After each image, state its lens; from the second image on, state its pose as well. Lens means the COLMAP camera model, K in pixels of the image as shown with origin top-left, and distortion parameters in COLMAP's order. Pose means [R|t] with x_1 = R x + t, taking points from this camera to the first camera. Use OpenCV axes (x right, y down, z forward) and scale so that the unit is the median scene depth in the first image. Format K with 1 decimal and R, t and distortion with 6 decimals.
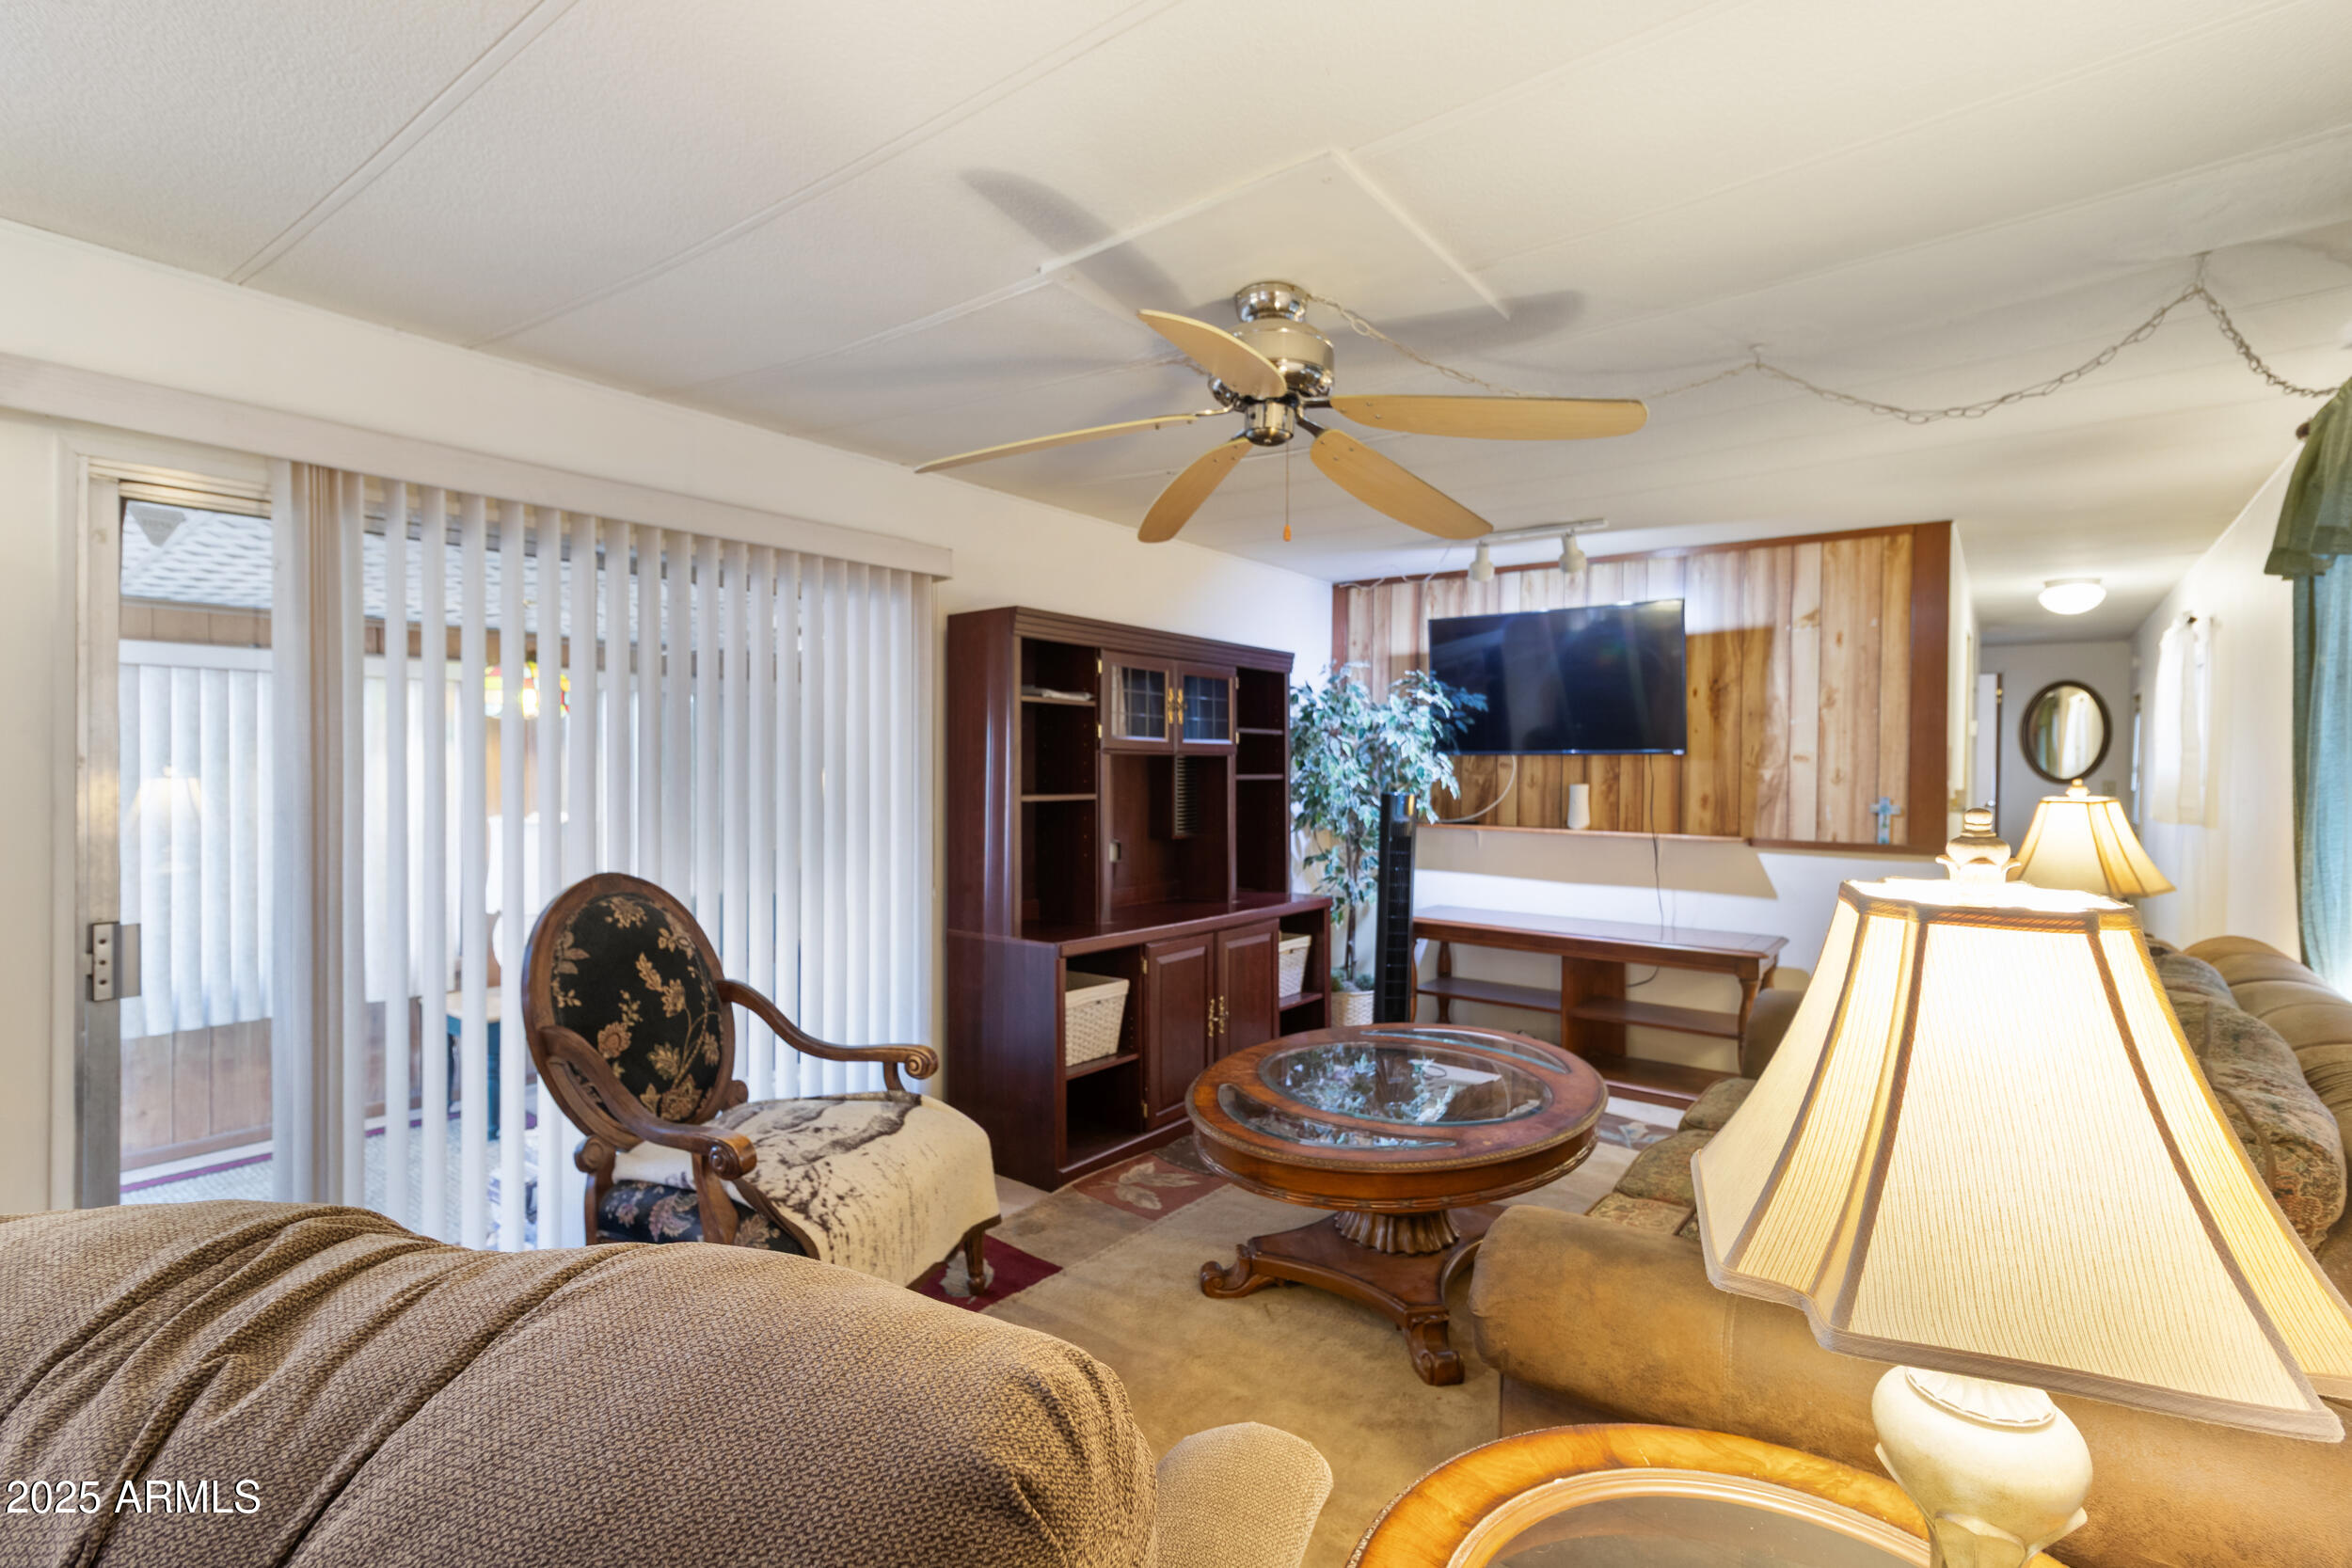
lens RADIAL K [[1082.7, 0, 1180.2], [0, 1082.7, 763.8], [0, 0, 1]] dist [-0.003321, -0.000077]
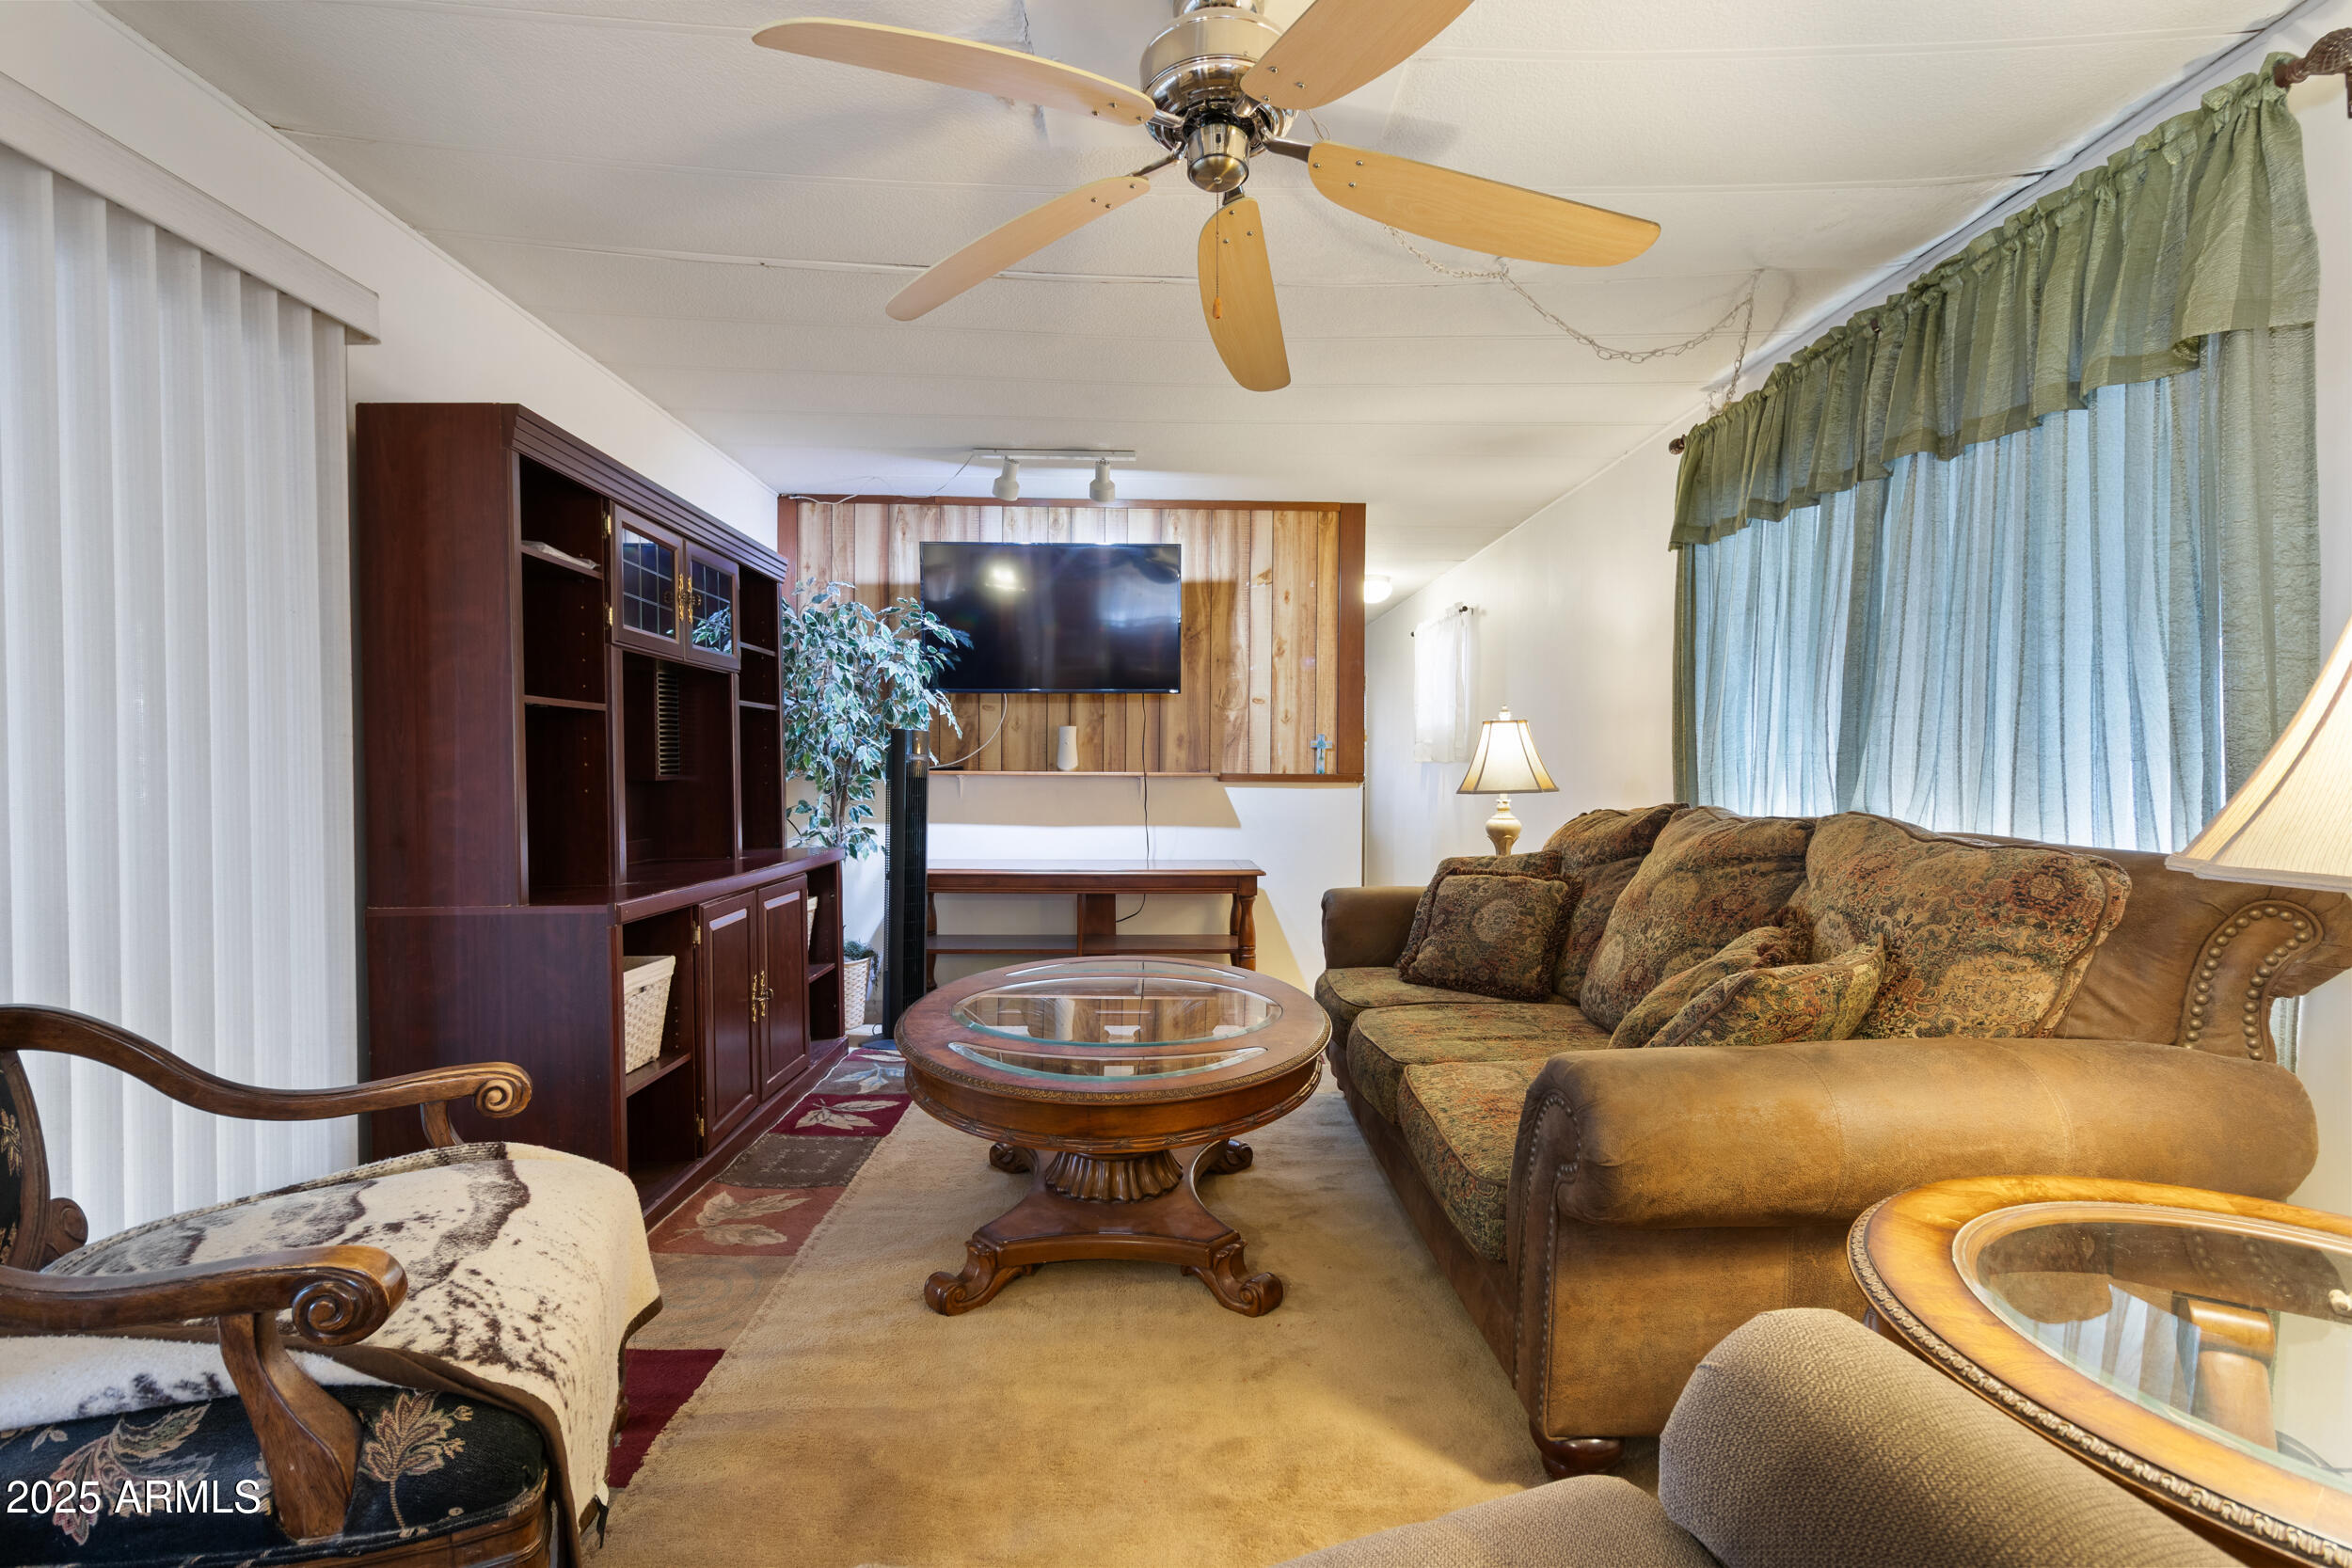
lens RADIAL K [[1084.3, 0, 1186.9], [0, 1084.3, 778.5], [0, 0, 1]] dist [0.003320, 0.000725]
pose [[0.775896, -0.013705, 0.630711, -0.201923], [0.002625, 0.999825, 0.018496, 0.056337], [-0.630855, -0.012696, 0.775797, 0.177955]]
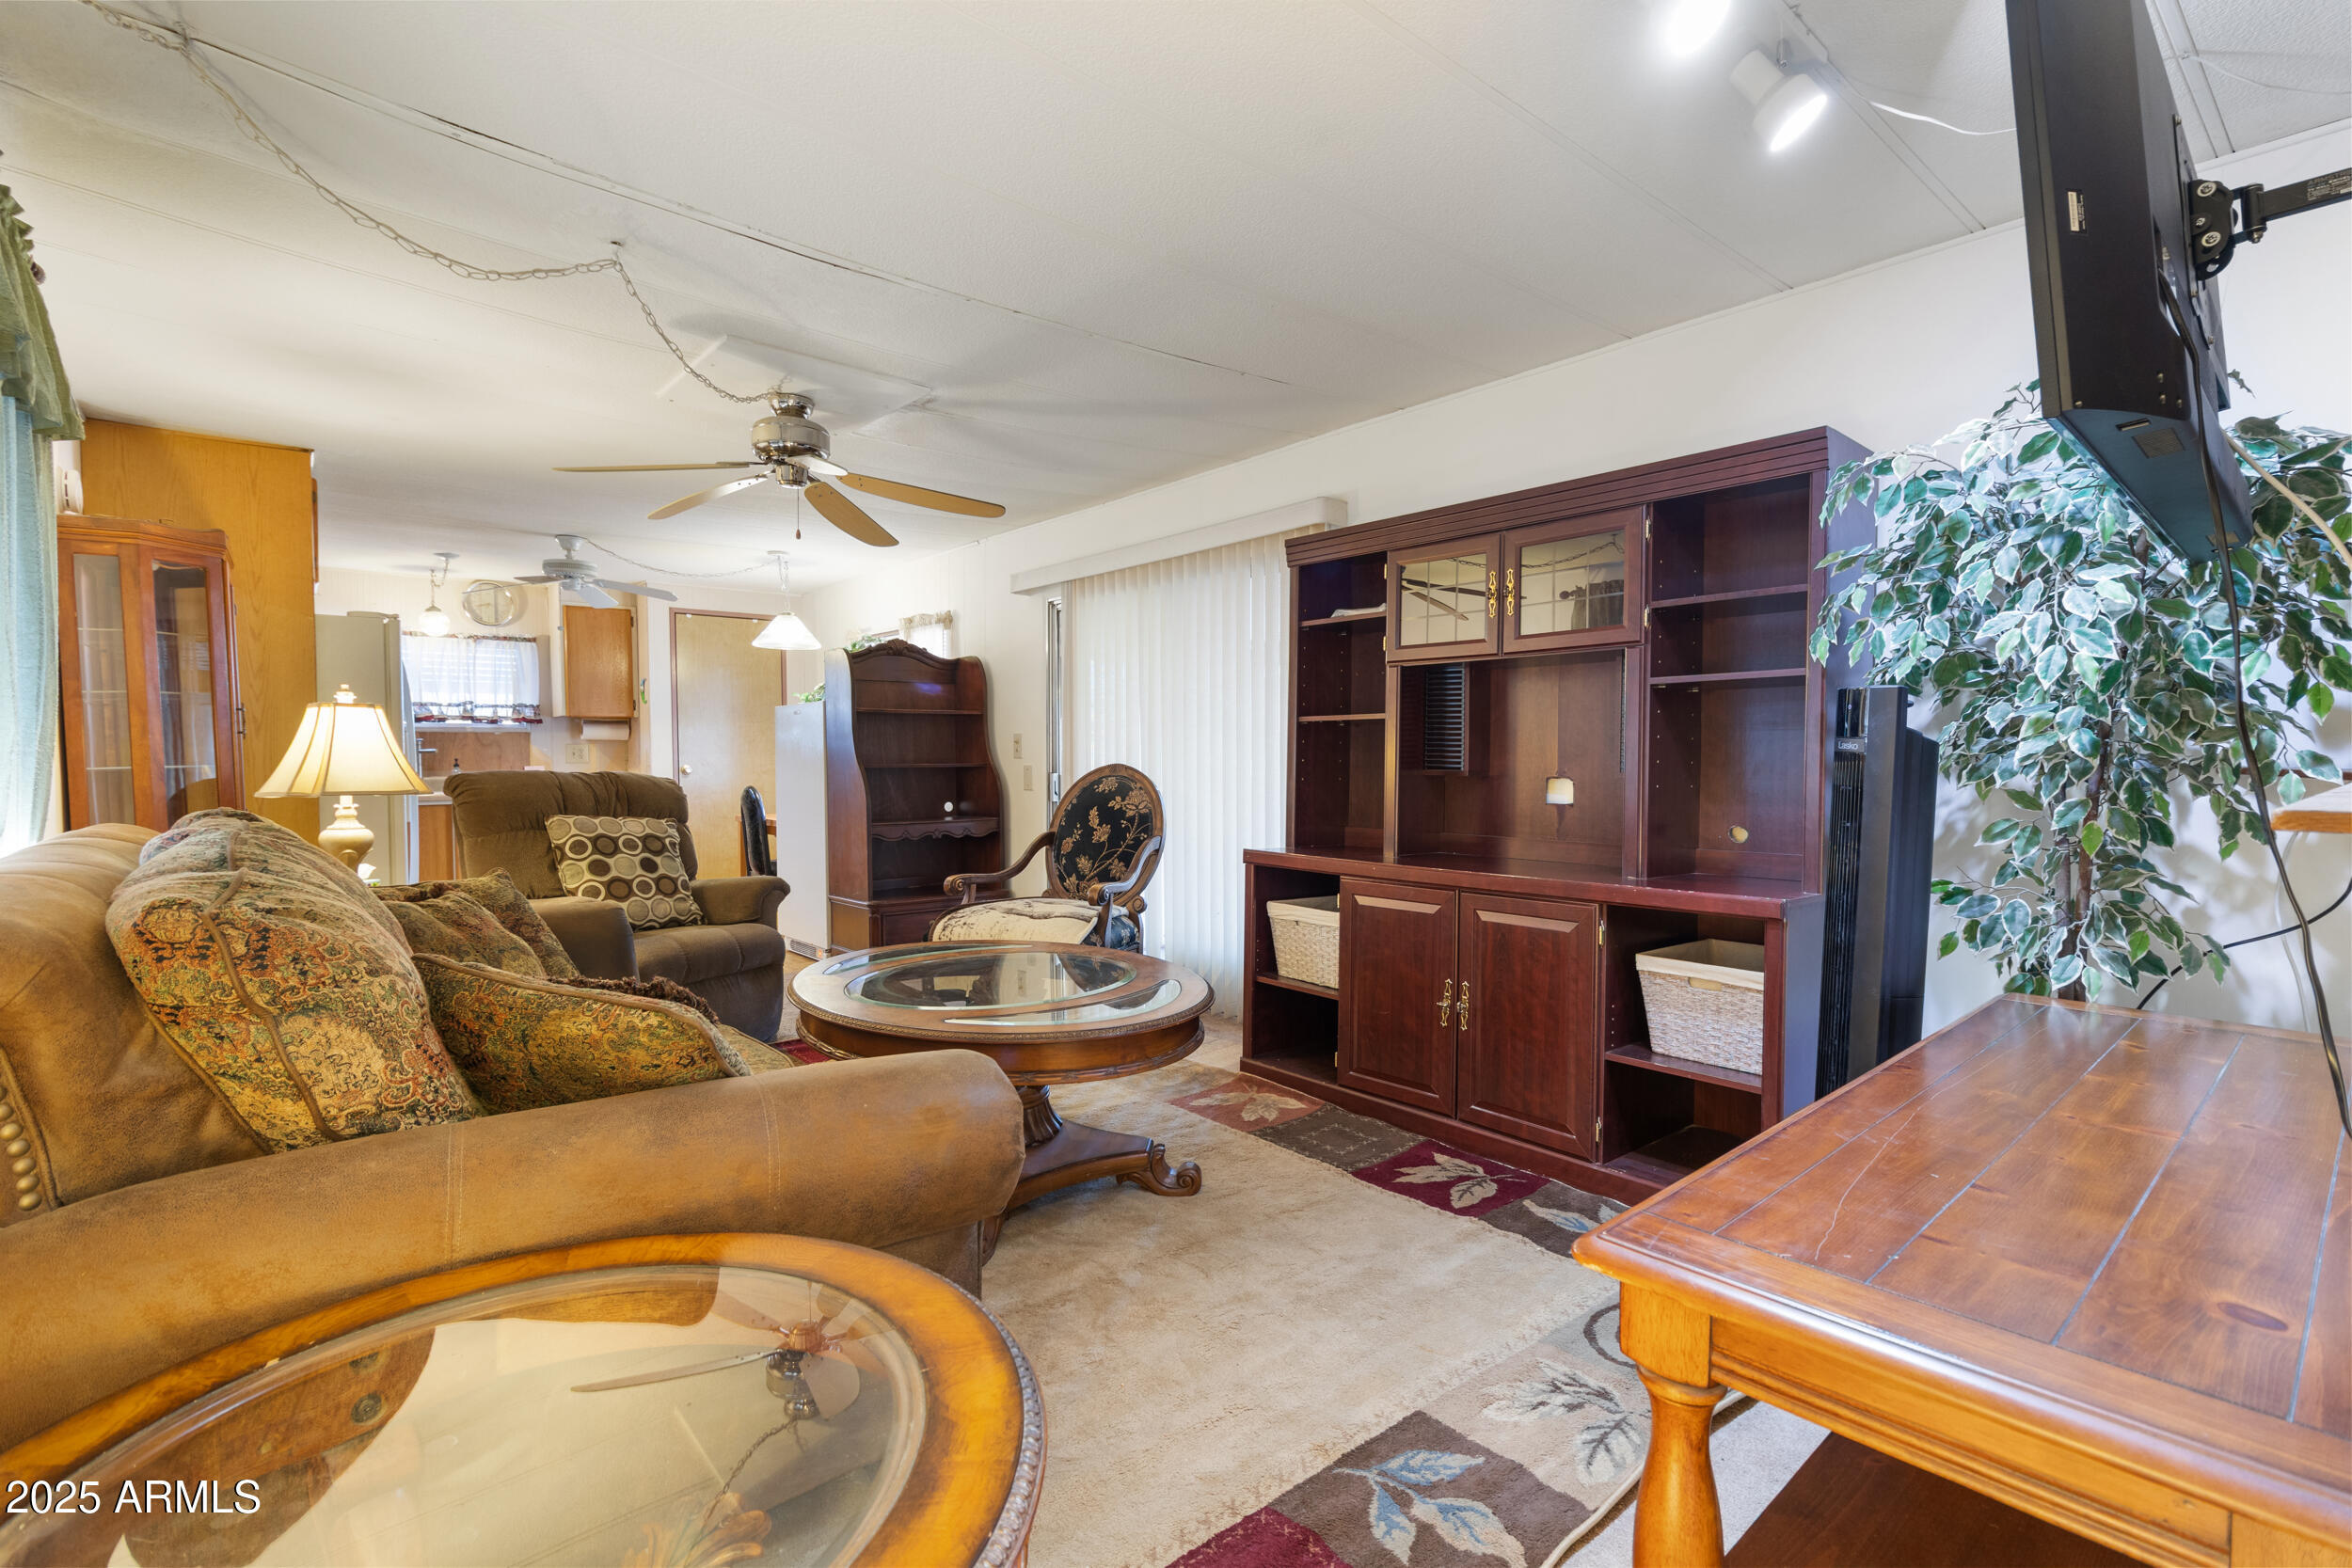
lens RADIAL K [[1084.3, 0, 1186.9], [0, 1084.3, 778.5], [0, 0, 1]] dist [0.003320, 0.000725]
pose [[-0.204358, 0.016251, -0.978761, 0.736596], [0.005670, 0.999865, 0.015418, 0.058847], [0.978880, -0.002399, -0.204422, 0.891031]]
